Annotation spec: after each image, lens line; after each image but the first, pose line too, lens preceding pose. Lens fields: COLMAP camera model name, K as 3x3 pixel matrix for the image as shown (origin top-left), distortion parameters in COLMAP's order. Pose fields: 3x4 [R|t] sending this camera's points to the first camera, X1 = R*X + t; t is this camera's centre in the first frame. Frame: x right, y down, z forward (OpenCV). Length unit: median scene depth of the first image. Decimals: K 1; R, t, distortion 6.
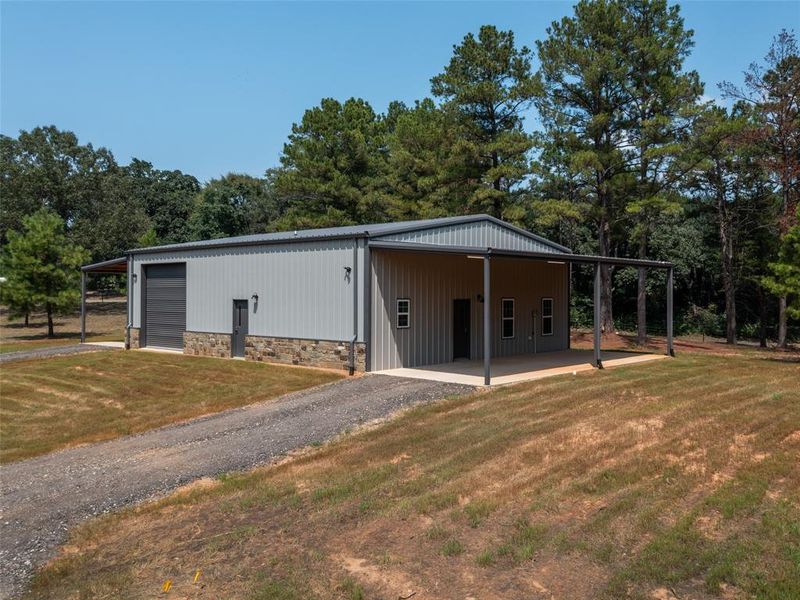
lens RADIAL K [[721.5, 0, 418.6], [0, 721.5, 280.3], [0, 0, 1]] dist [-0.008289, 0.013824]
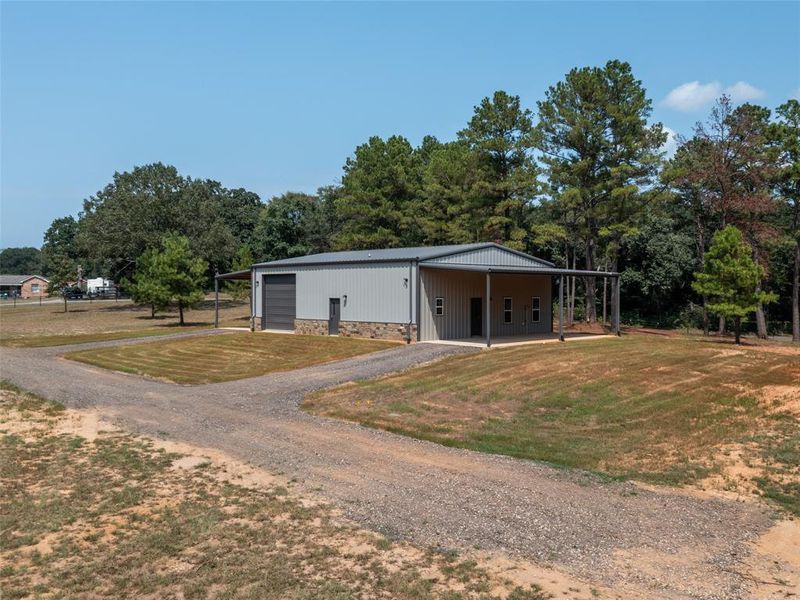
lens RADIAL K [[707.9, 0, 399.4], [0, 707.9, 291.4], [0, 0, 1]] dist [0.005613, 0.000932]
pose [[0.997807, -0.000999, -0.066177, -0.004594], [0.002162, 0.999845, 0.017495, -0.013390], [0.066149, -0.017599, 0.997655, -0.481803]]
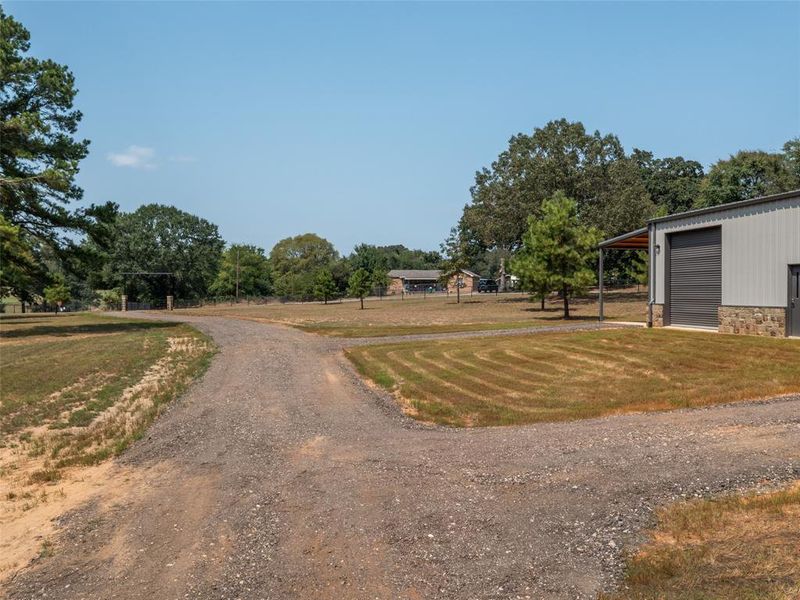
lens RADIAL K [[721.5, 0, 404.0], [0, 721.5, 294.8], [0, 0, 1]] dist [-0.008289, 0.013824]
pose [[0.781493, 0.005215, -0.623893, -0.084437], [0.005632, 0.999865, 0.015412, 0.042062], [0.623889, -0.015558, 0.781358, 0.100029]]
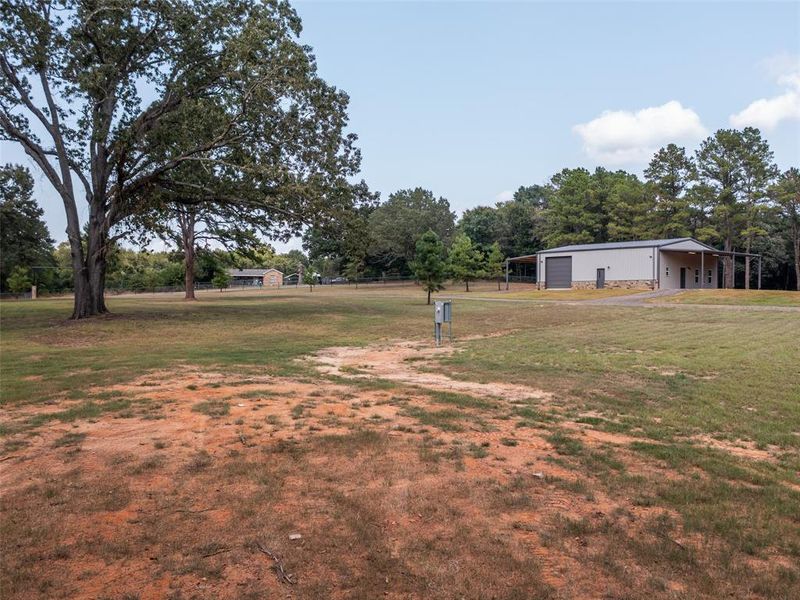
lens RADIAL K [[681.0, 0, 440.7], [0, 681.0, 293.8], [0, 0, 1]] dist [-0.002782, 0.003480]
pose [[0.993434, 0.003159, -0.114366, -0.517445], [-0.001637, 0.999909, 0.013397, 0.083801], [0.114398, -0.013122, 0.993348, -1.576668]]
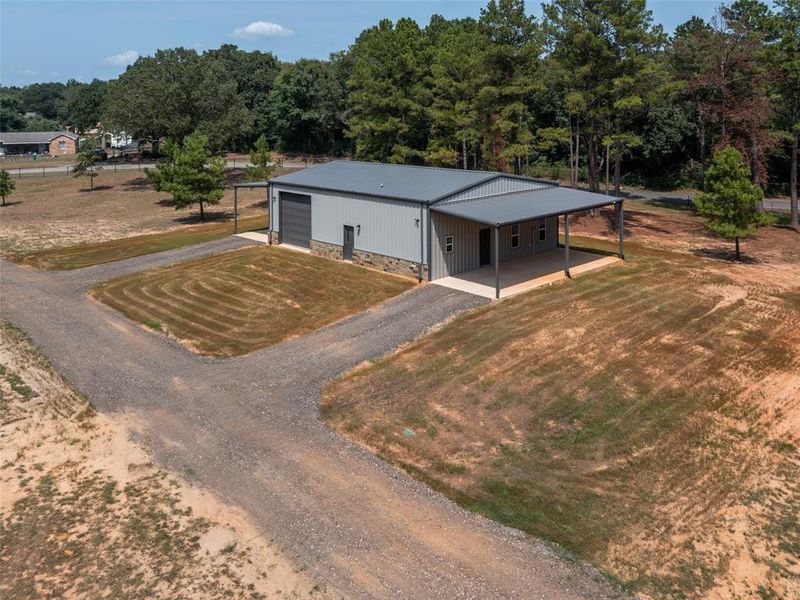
lens RADIAL K [[681.0, 0, 395.1], [0, 681.0, 107.1], [0, 0, 1]] dist [-0.002782, 0.003480]
pose [[0.996371, -0.007900, -0.084750, -0.008394], [0.009093, 0.999865, 0.013704, -0.240675], [0.084630, -0.014425, 0.996308, -0.481944]]
